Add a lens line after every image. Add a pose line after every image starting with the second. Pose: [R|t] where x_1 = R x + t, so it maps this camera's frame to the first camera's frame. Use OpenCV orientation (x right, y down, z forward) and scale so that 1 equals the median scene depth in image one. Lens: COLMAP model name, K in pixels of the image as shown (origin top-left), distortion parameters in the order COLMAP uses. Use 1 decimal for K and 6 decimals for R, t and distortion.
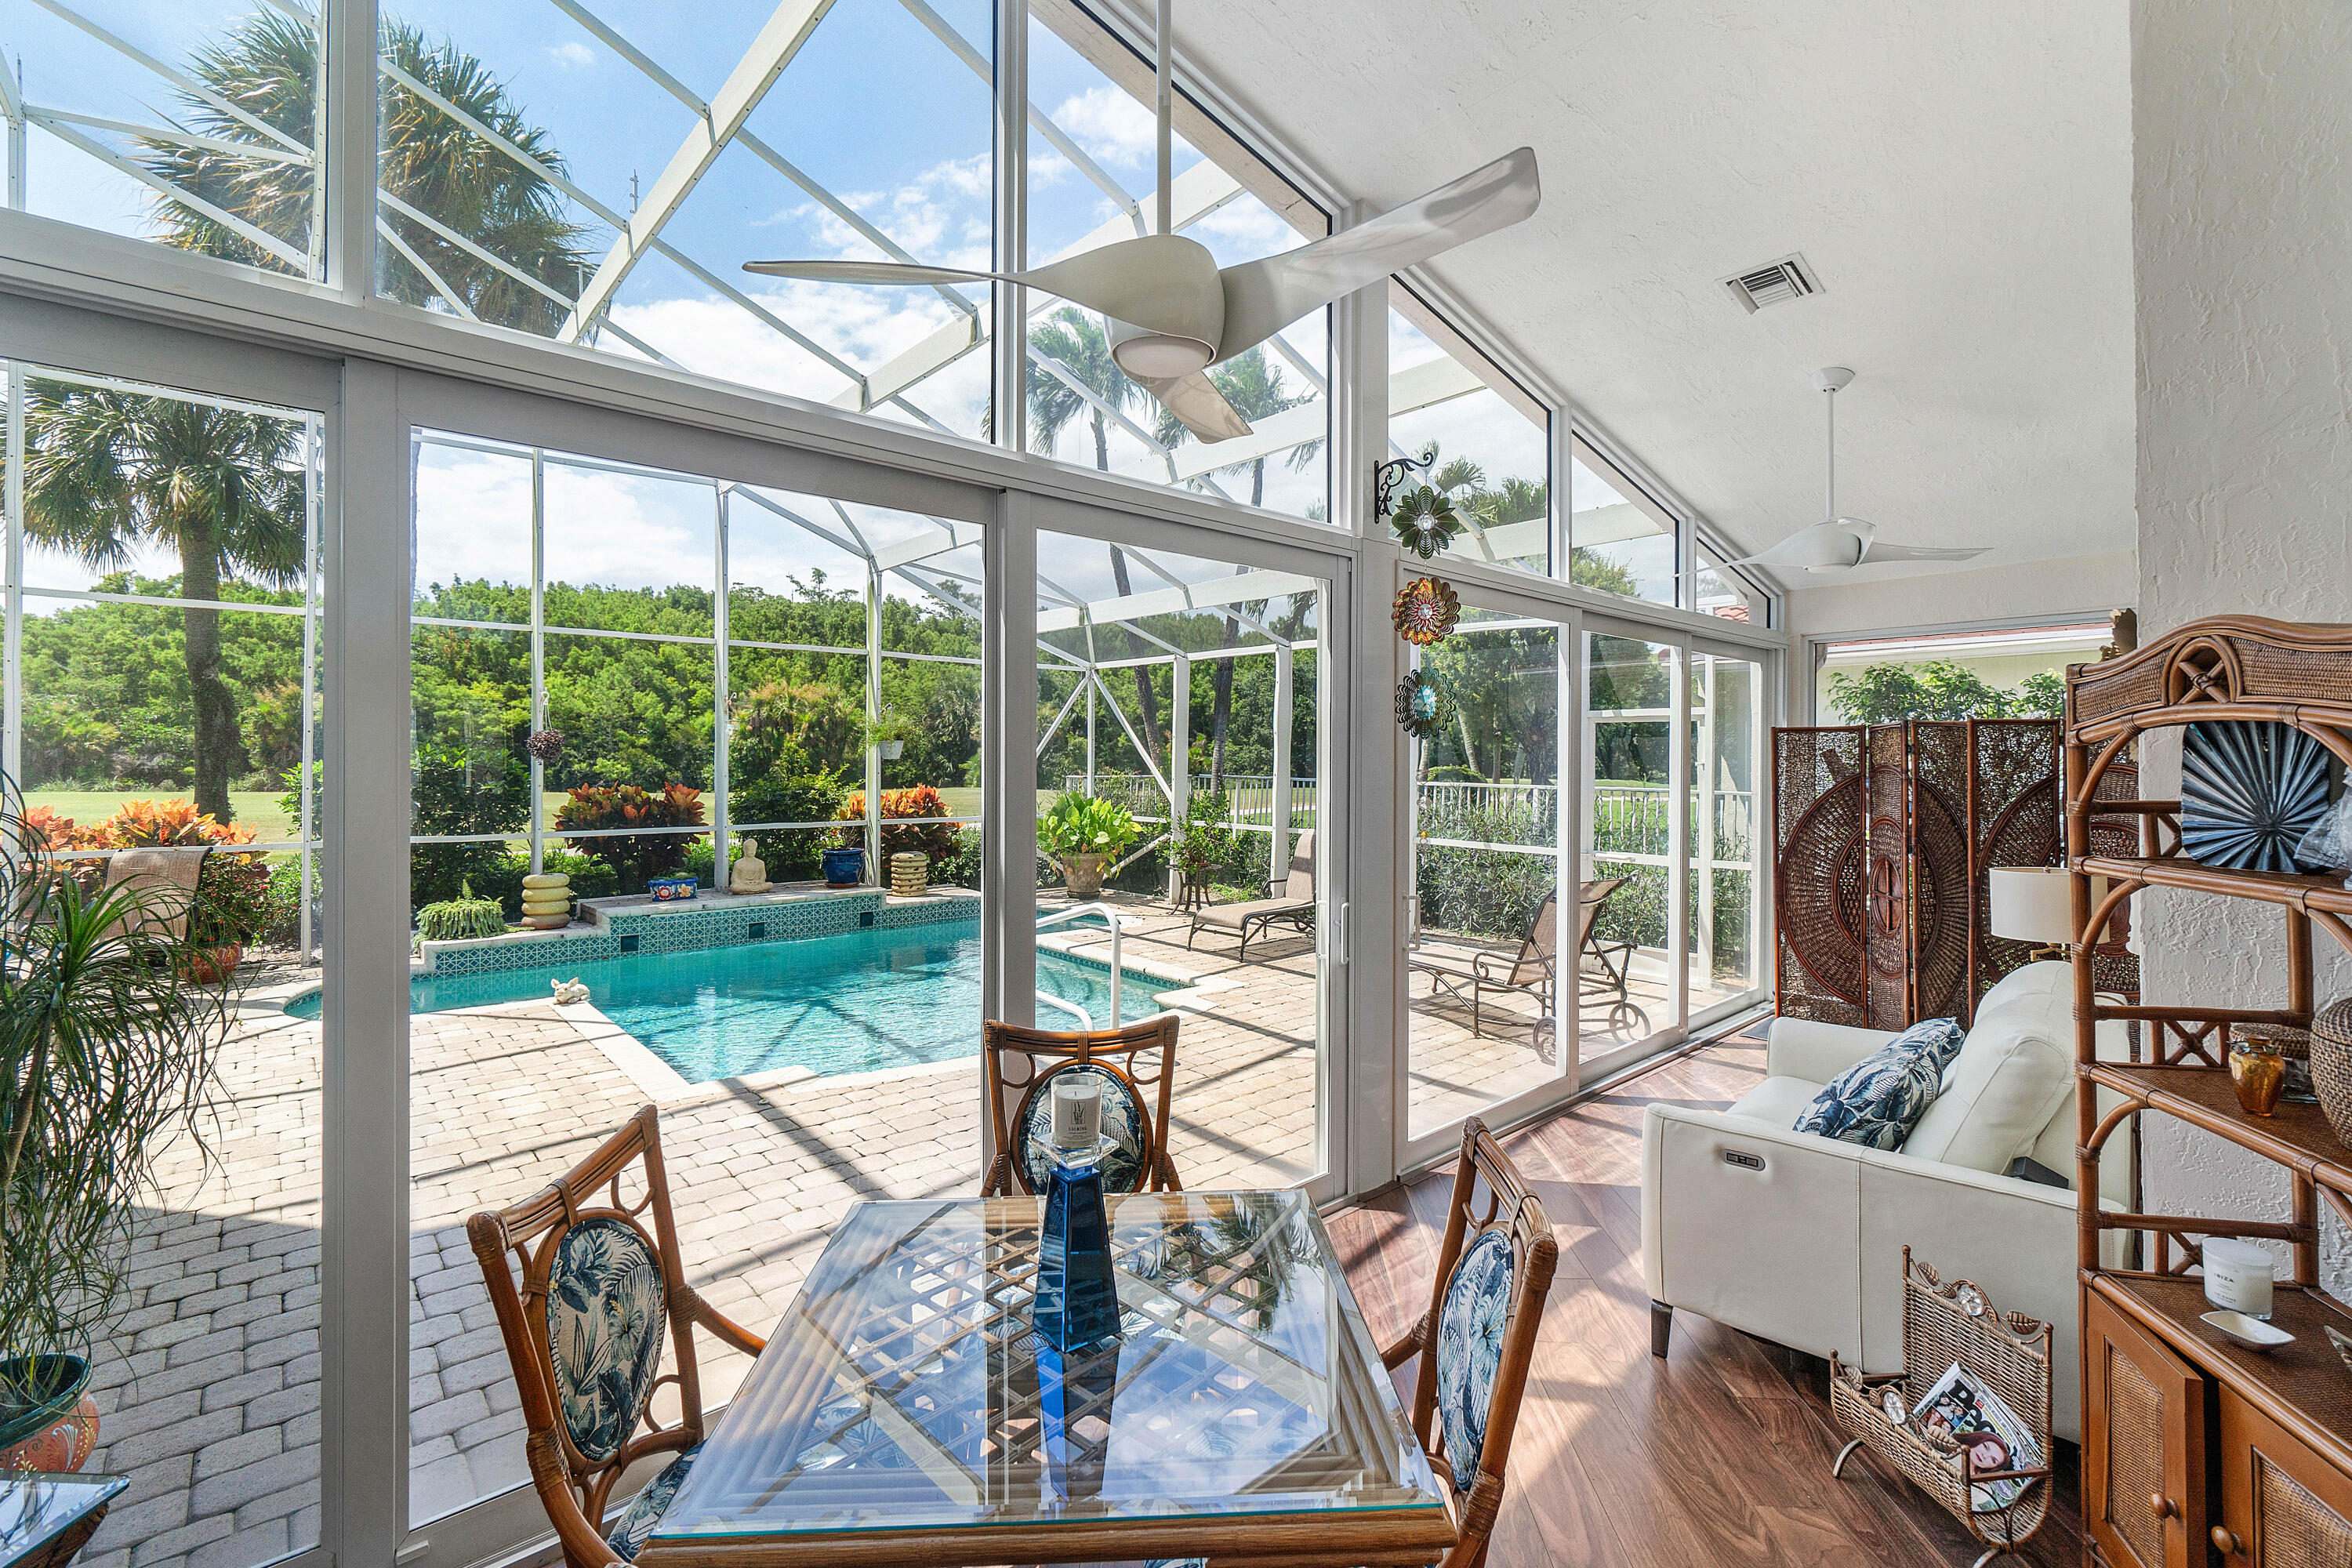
lens RADIAL K [[1029.7, 0, 1170.8], [0, 1029.7, 755.3], [0, 0, 1]] dist [-0.004290, 0.000998]
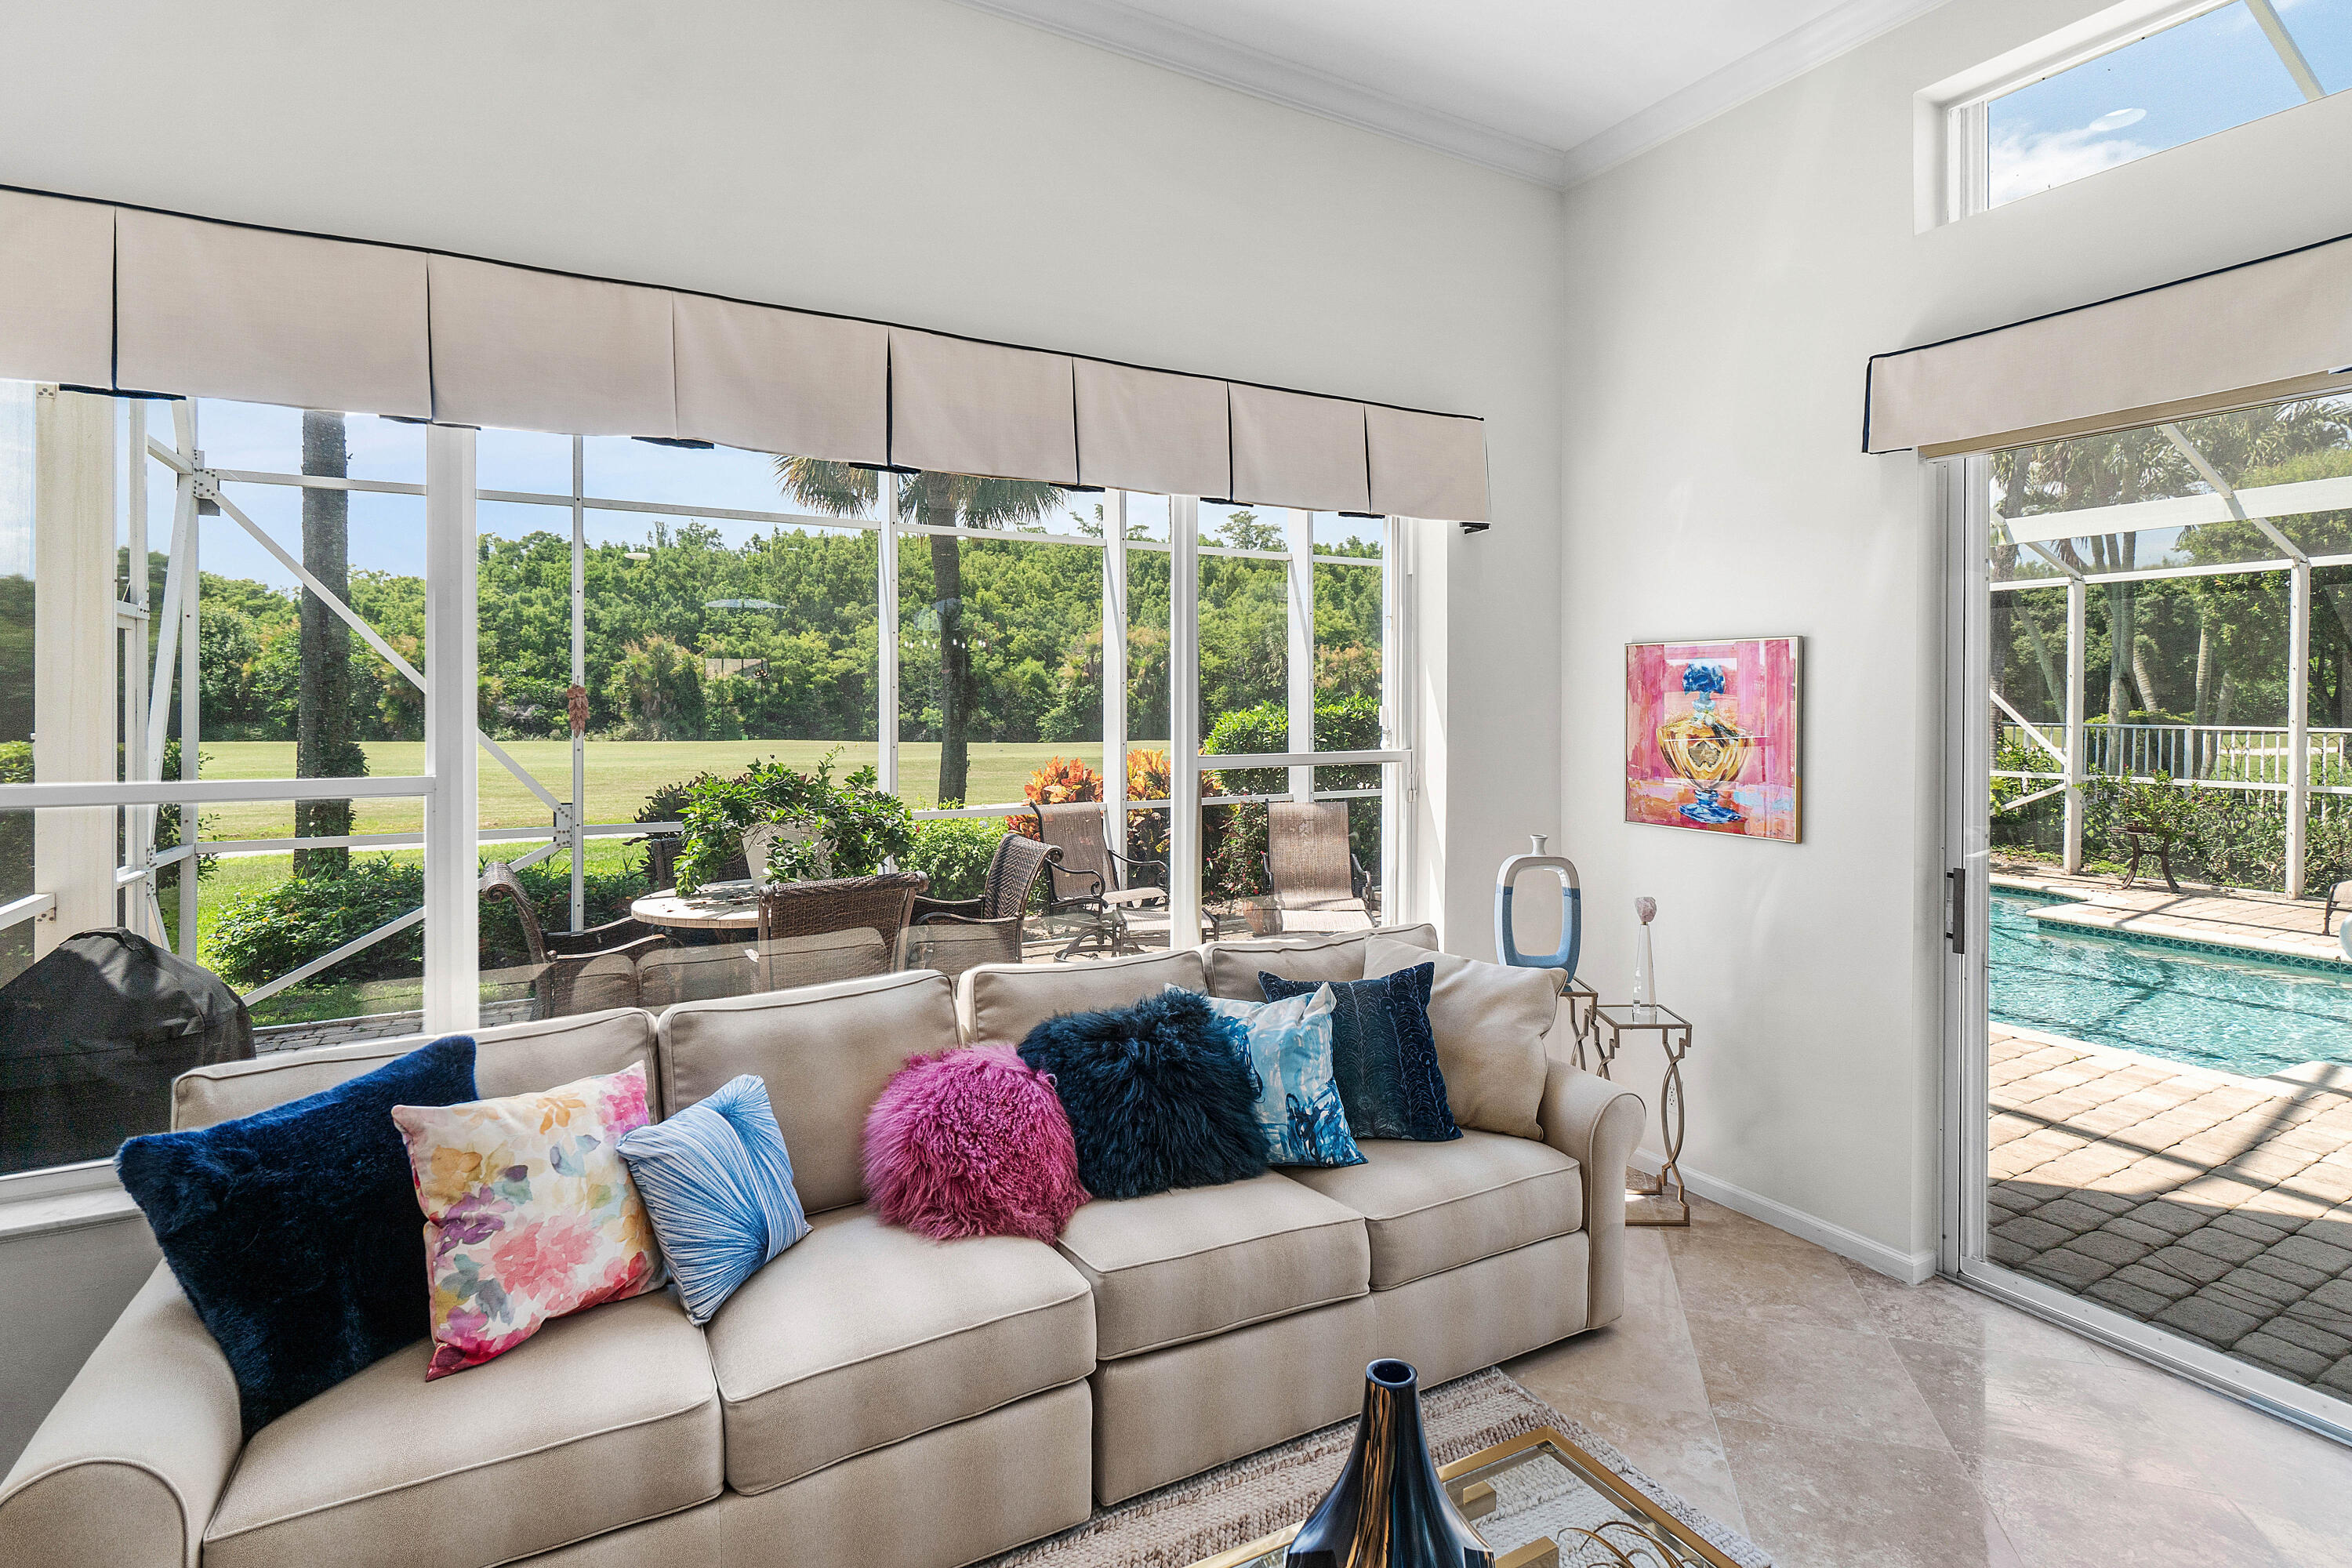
lens RADIAL K [[1132.7, 0, 1188.8], [0, 1132.7, 710.4], [0, 0, 1]] dist [-0.002943, -0.000501]
pose [[0.981575, -0.005180, -0.191009, -0.670701], [0.006693, 0.999951, 0.007278, -0.002424], [0.190962, -0.008423, 0.981561, -0.066688]]
